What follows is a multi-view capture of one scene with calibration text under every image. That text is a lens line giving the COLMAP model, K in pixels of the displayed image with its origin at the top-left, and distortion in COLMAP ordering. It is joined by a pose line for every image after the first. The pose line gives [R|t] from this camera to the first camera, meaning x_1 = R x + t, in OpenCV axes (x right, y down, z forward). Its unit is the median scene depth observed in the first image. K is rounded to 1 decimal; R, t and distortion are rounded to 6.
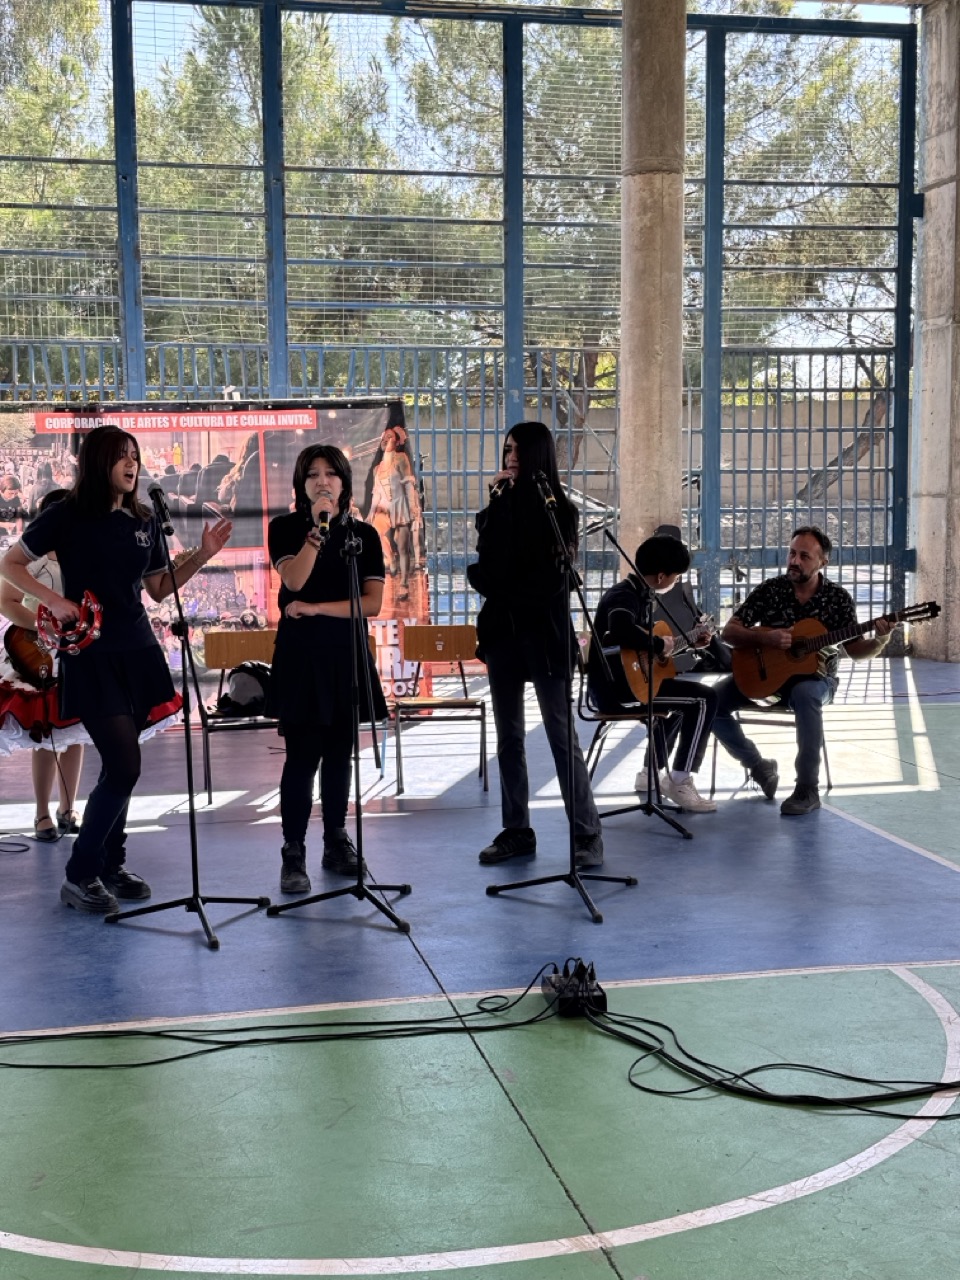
lens RADIAL K [[1602.1, 0, 493.4], [0, 1602.1, 635.4], [0, 0, 1]] dist [0.010435, 0.000000]
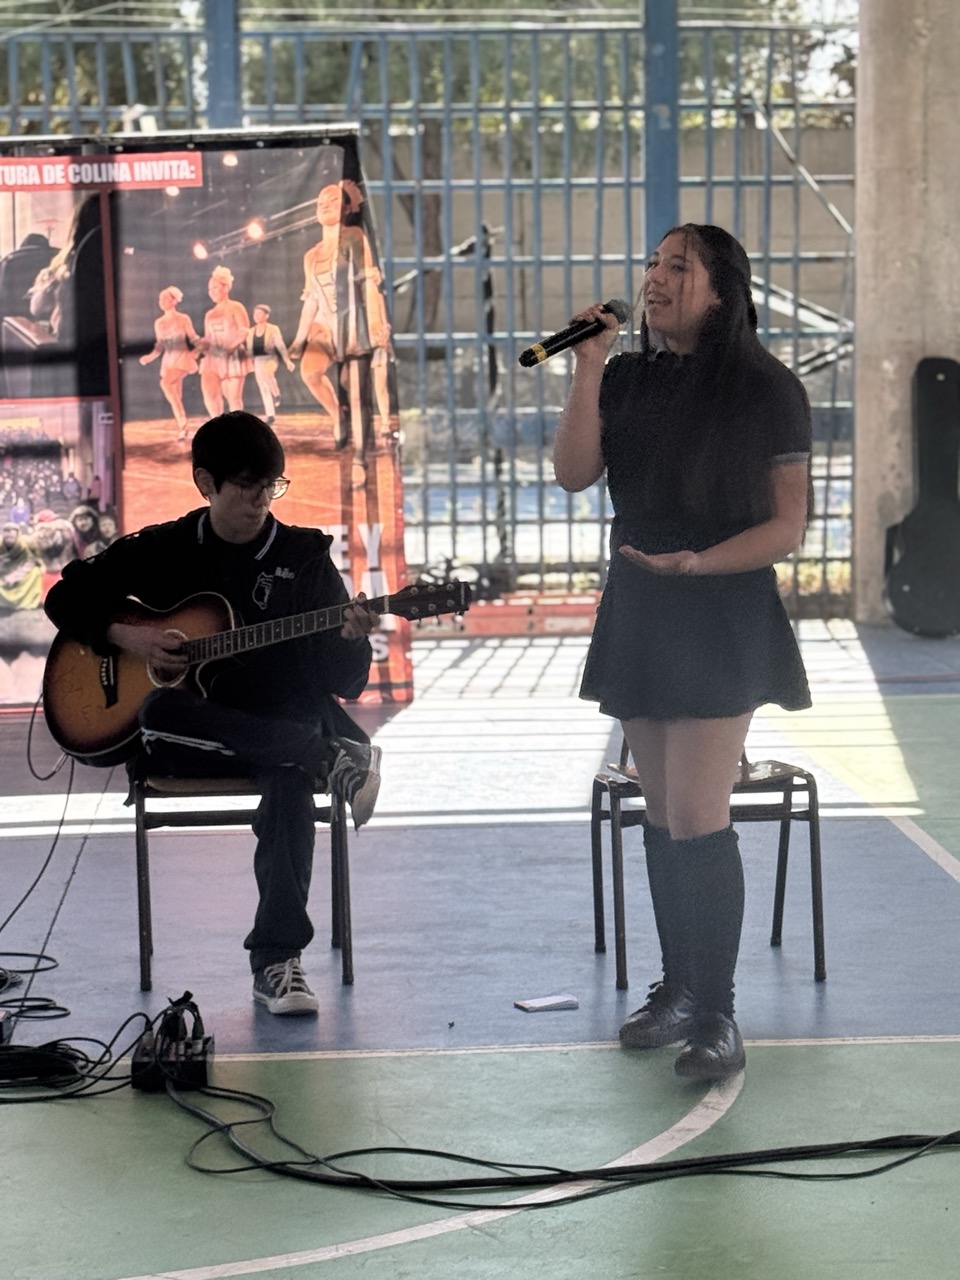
lens RADIAL K [[3319.2, 0, 477.1], [0, 3319.2, 645.6], [0, 0, 1]] dist [0.062230, 0.000000]
pose [[0.987667, 0.009192, -0.156297, 0.169305], [-0.006965, 0.999866, 0.014788, 0.015330], [0.156412, -0.013517, 0.987599, -0.145855]]
